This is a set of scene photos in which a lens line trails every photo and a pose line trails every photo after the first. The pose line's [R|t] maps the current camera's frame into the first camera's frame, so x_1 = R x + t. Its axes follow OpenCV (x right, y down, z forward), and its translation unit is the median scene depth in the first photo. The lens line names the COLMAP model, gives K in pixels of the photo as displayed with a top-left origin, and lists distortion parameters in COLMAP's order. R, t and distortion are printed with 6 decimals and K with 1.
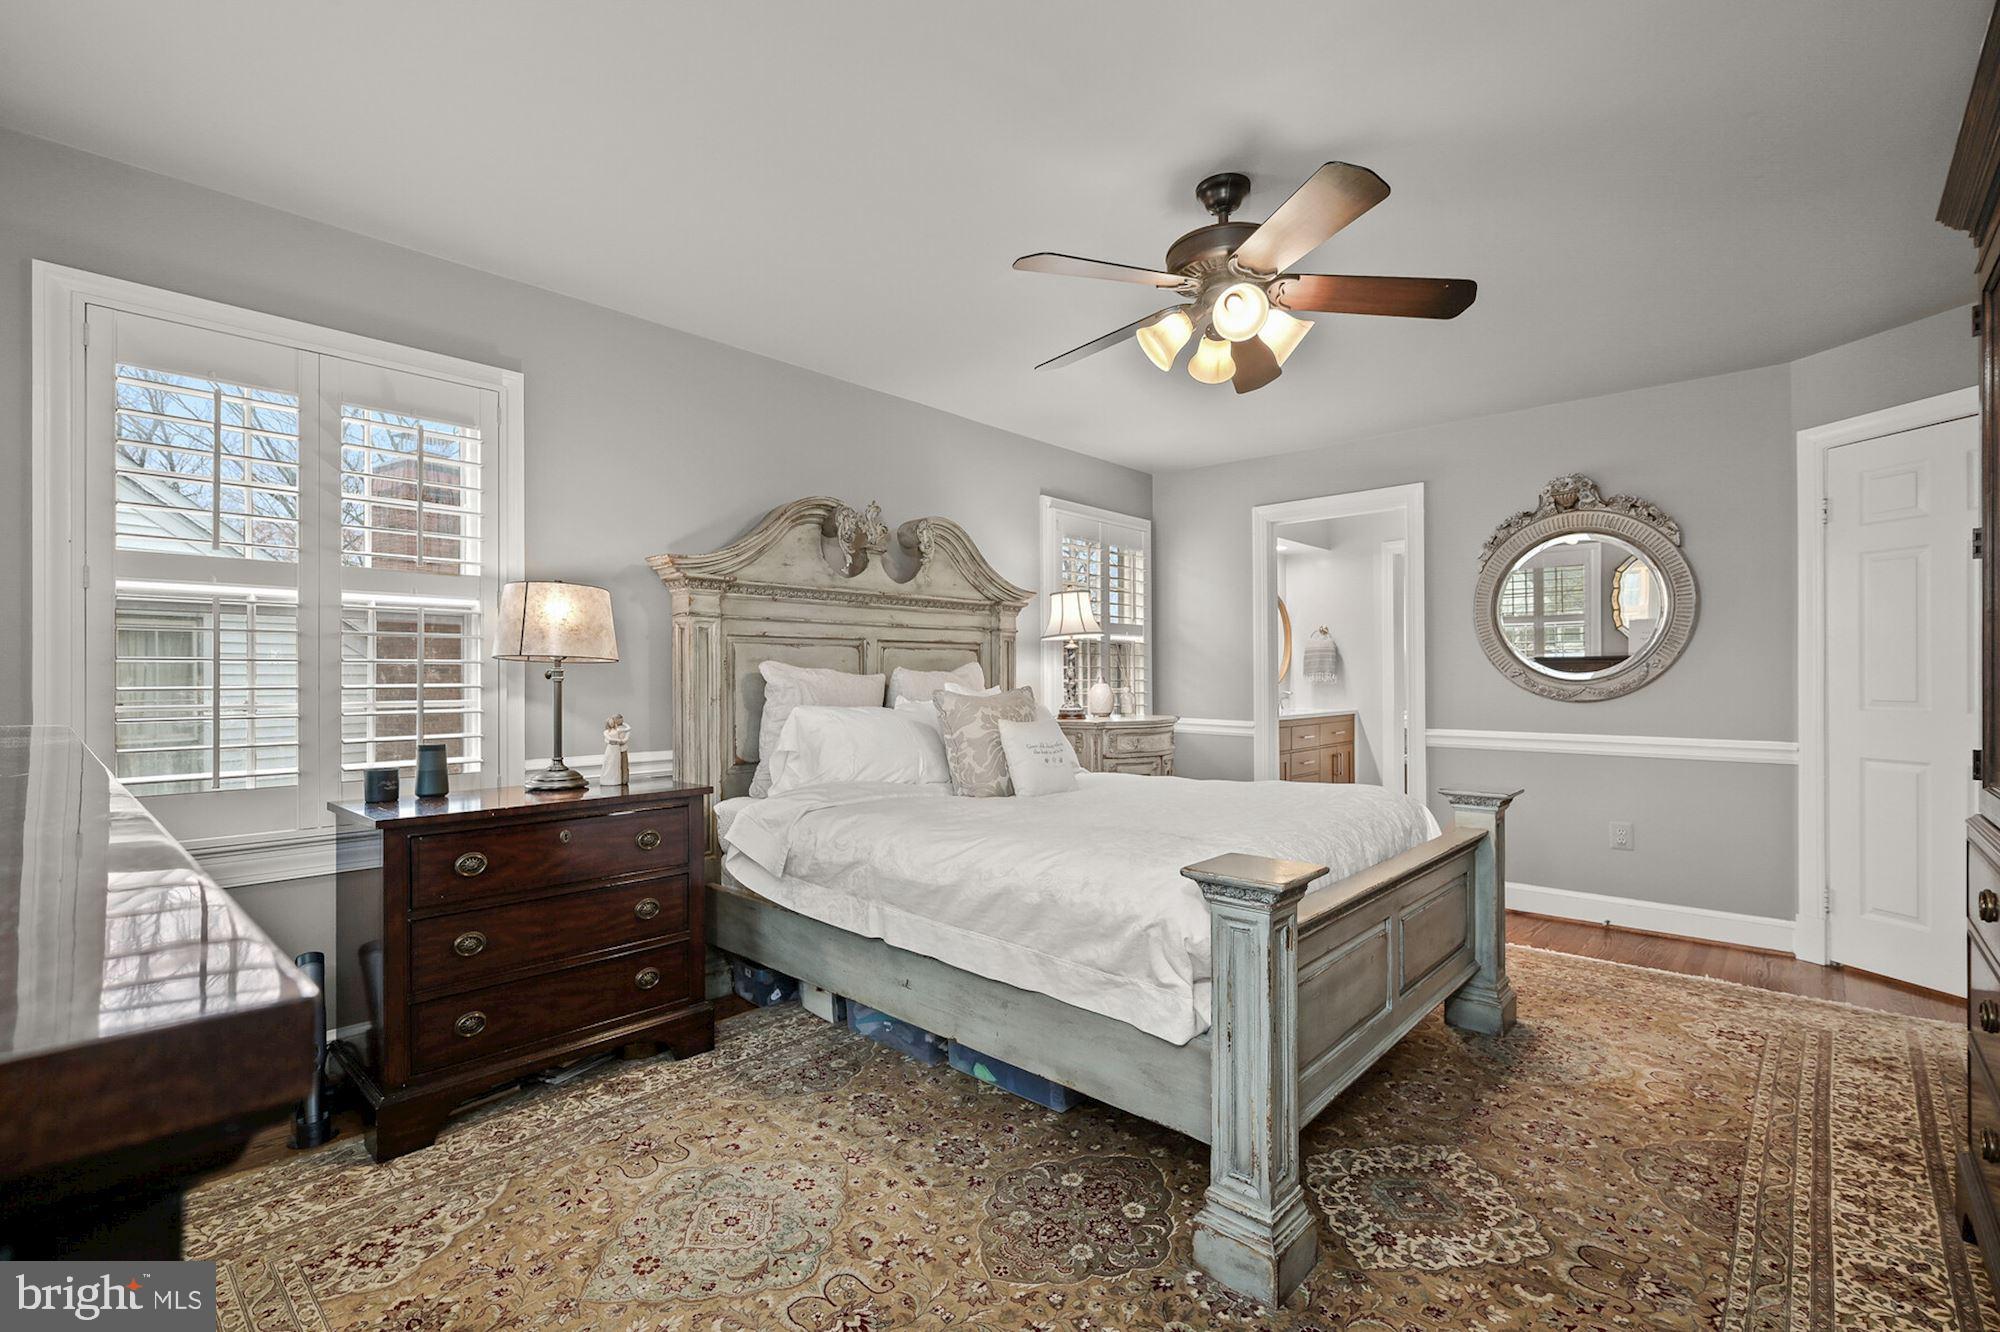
lens RADIAL K [[901.3, 0, 1006.9], [0, 901.3, 673.5], [0, 0, 1]] dist [-0.003312, -0.000108]
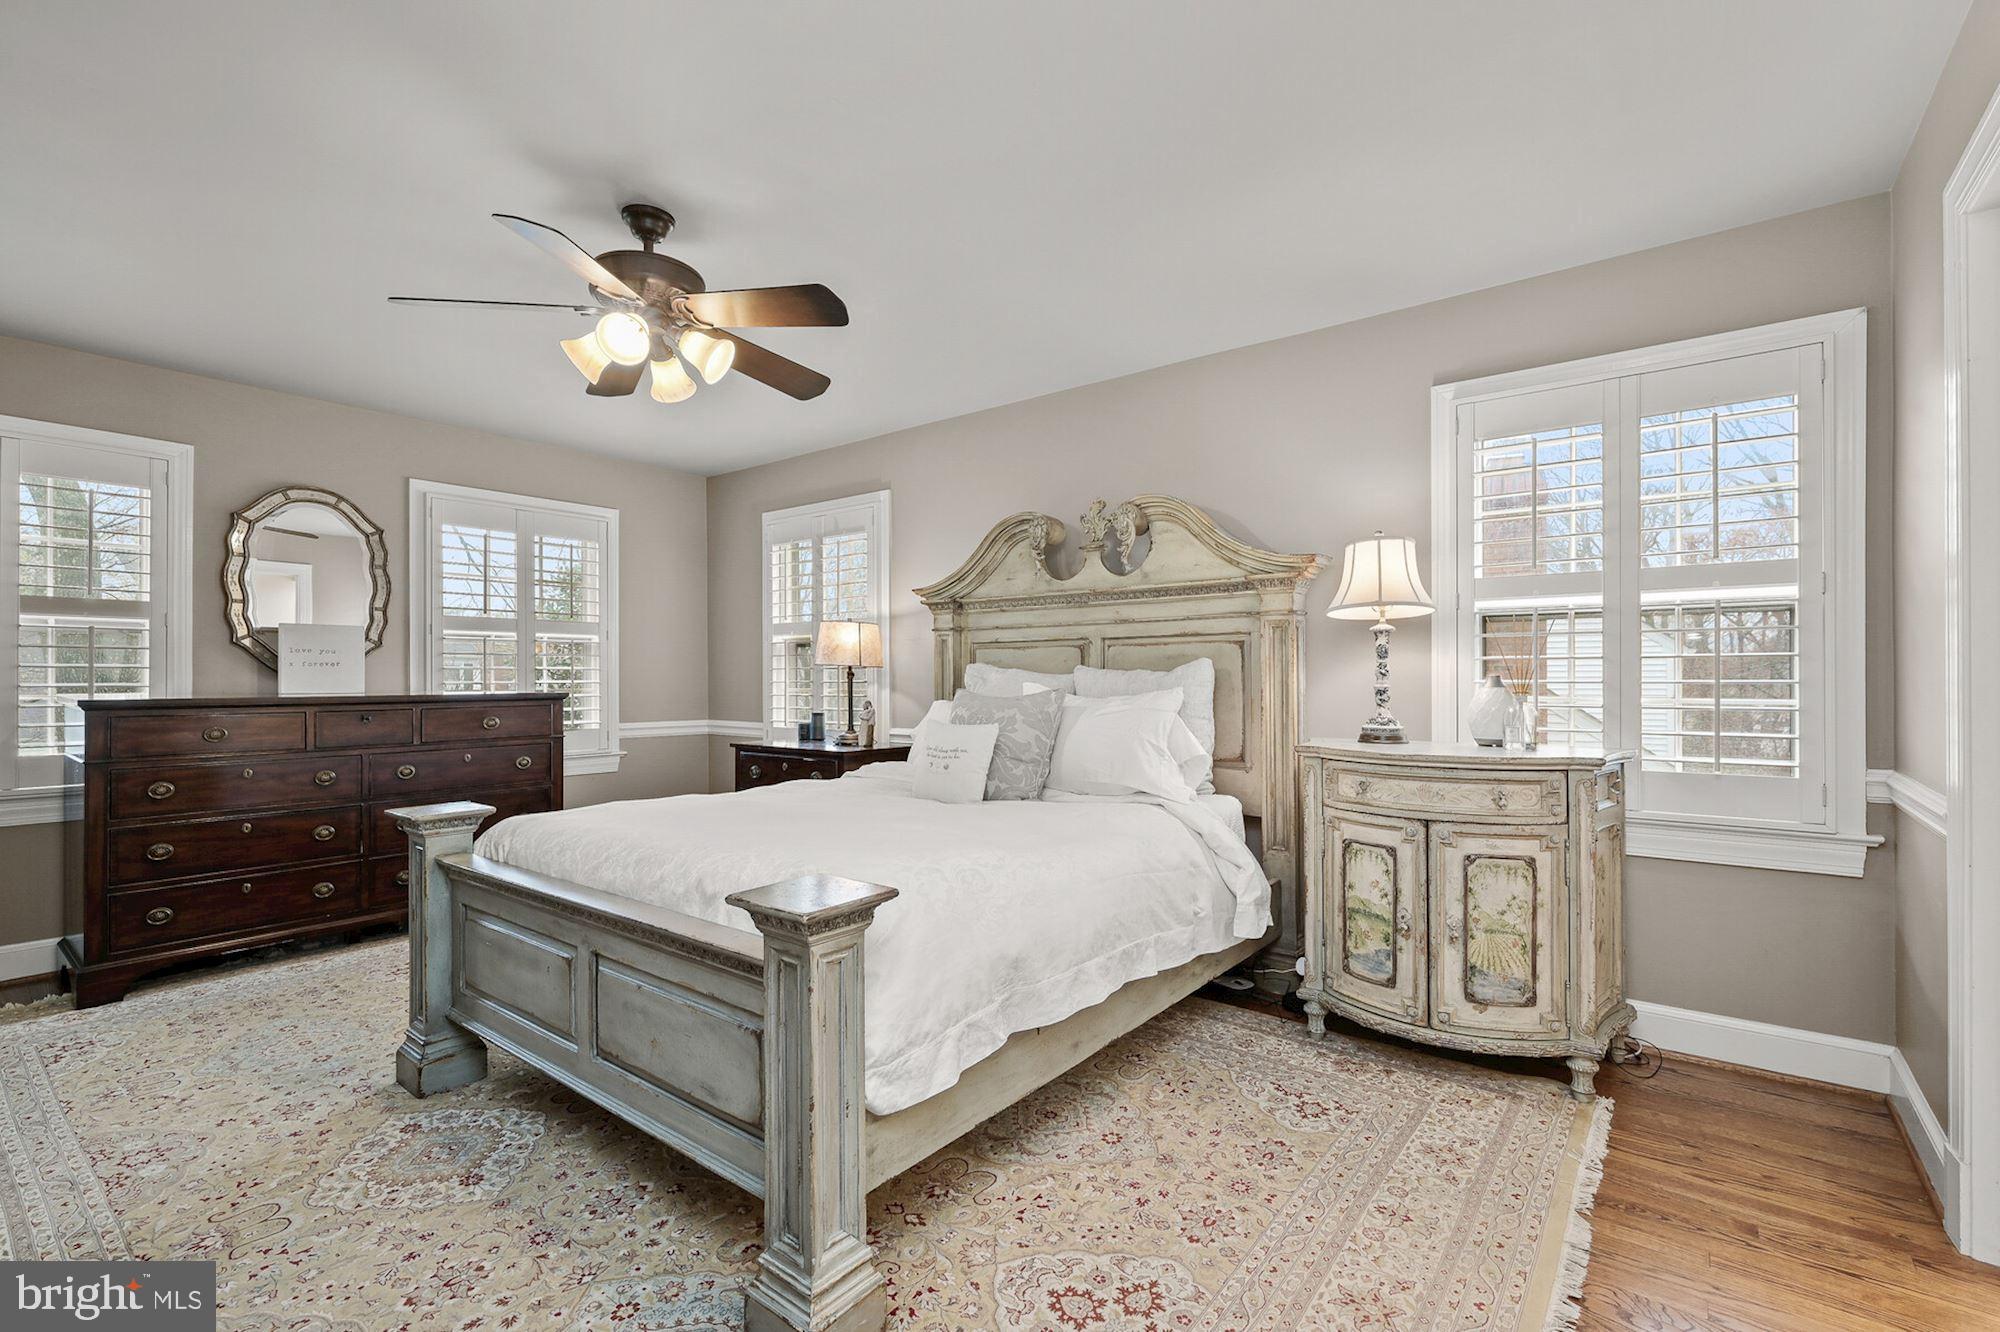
lens RADIAL K [[901.3, 0, 1006.1], [0, 901.3, 671.7], [0, 0, 1]] dist [-0.003312, -0.000108]
pose [[0.054943, -0.005772, -0.998473, 0.813735], [0.006059, 0.999967, -0.005448, 0.003542], [0.998471, -0.005750, 0.054976, 0.835299]]
